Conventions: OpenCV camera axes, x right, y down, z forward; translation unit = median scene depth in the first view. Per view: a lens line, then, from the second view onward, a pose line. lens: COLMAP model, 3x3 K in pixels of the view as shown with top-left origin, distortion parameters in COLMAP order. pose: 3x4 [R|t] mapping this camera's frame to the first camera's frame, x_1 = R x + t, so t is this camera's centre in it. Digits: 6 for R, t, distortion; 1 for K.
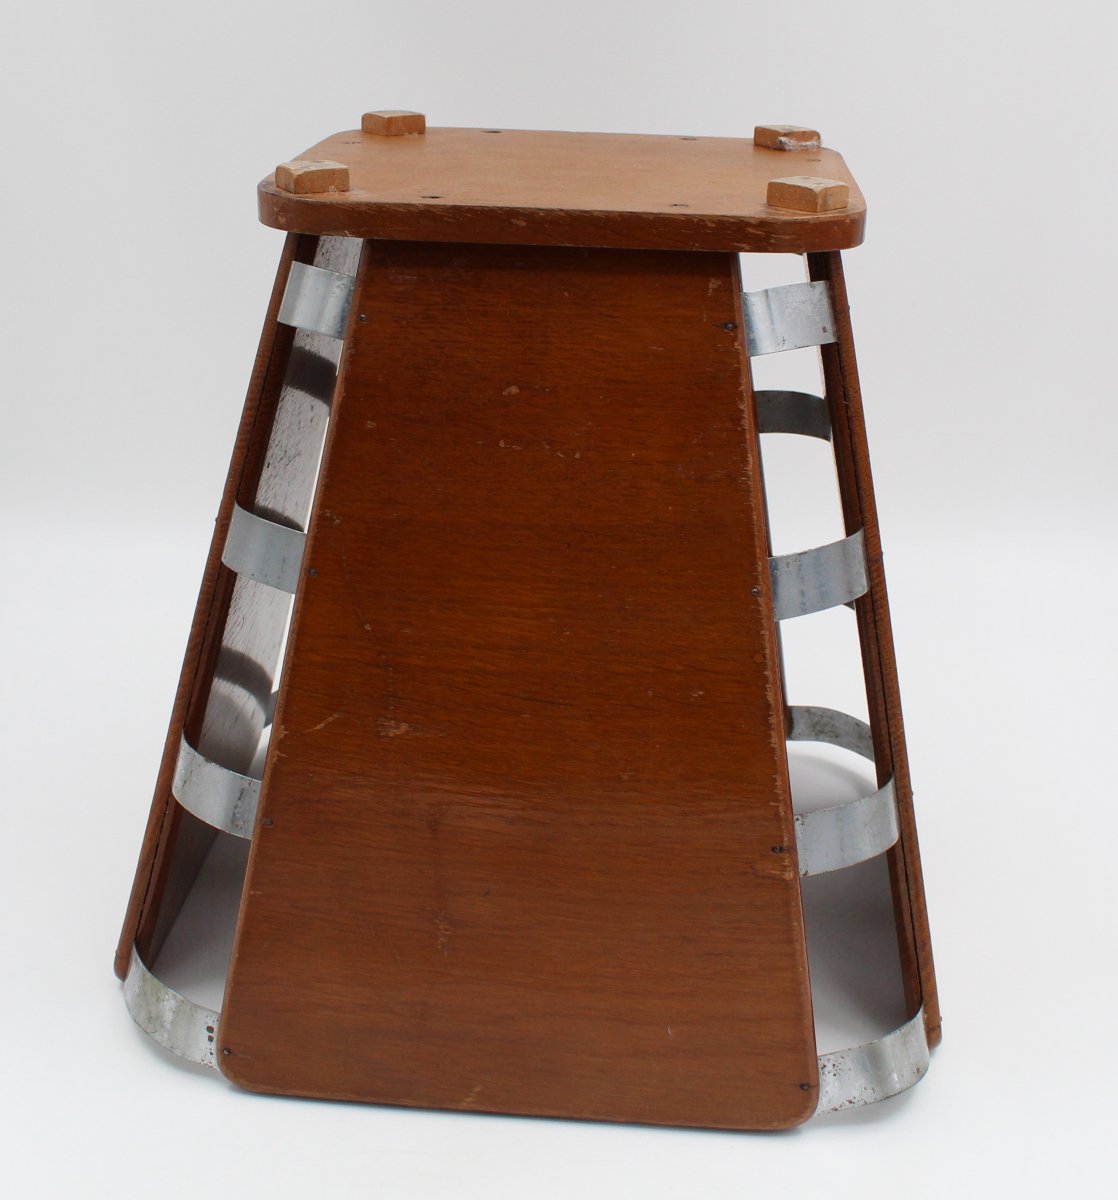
lens RADIAL K [[1117.0, 0, 561.5], [0, 1117.0, 599.5], [0, 0, 1]] dist [-0.059366, 0.001919]
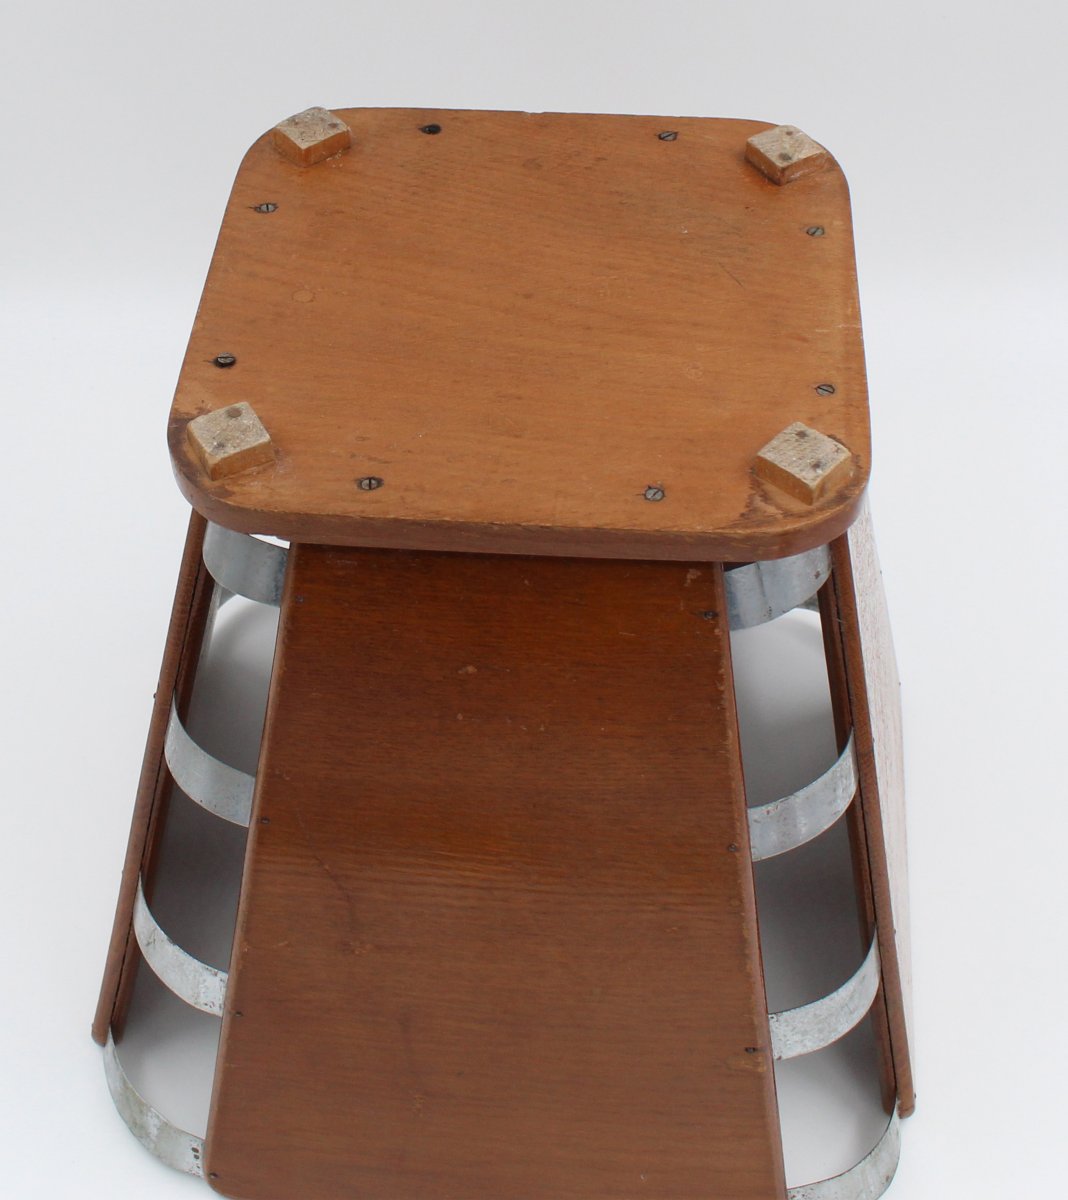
lens RADIAL K [[1038.0, 0, 539.6], [0, 1038.0, 600.6], [0, 0, 1]] dist [-0.021427, 0.015410]
pose [[0.999877, -0.015661, 0.000323, 0.013115], [0.015476, 0.990878, 0.133867, -0.334072], [-0.002416, -0.133846, 0.990999, 0.157781]]
